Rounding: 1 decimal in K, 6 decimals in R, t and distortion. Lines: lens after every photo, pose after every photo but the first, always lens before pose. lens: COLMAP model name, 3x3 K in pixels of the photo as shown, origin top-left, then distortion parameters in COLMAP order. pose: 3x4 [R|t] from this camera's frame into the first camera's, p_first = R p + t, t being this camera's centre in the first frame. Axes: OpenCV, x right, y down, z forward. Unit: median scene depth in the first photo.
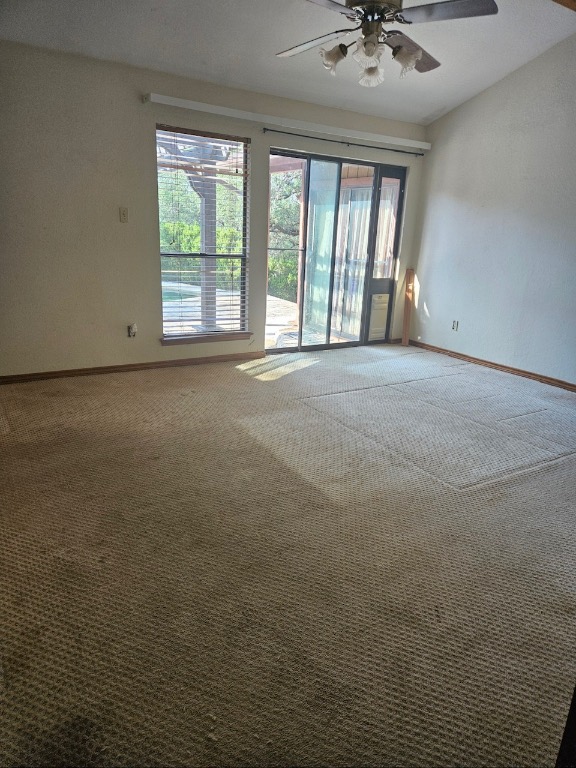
lens RADIAL K [[537.5, 0, 273.9], [0, 537.5, 386.4], [0, 0, 1]] dist [0.001570, 0.179929]
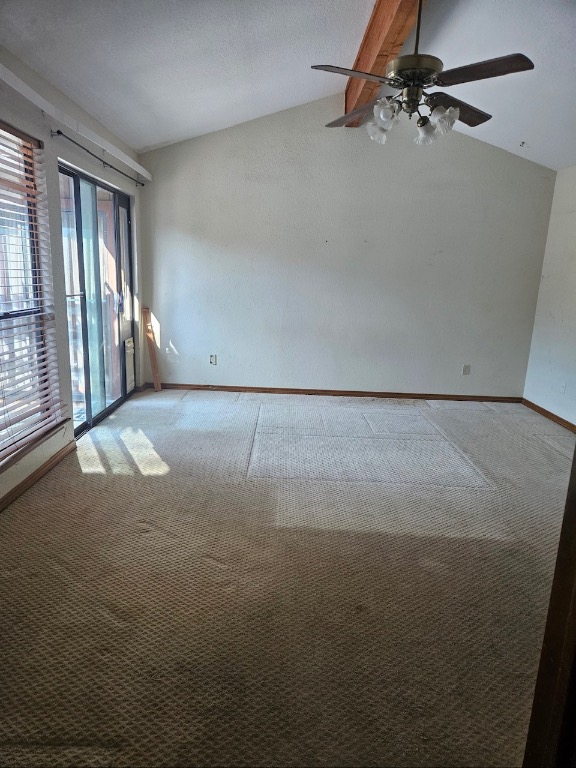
lens RADIAL K [[537.5, 0, 273.9], [0, 537.5, 386.4], [0, 0, 1]] dist [0.001570, 0.179929]
pose [[0.498943, -0.212114, 0.840276, -0.480482], [0.236015, 0.966194, 0.103758, -0.148894], [-0.833878, 0.146548, 0.532137, 0.401917]]
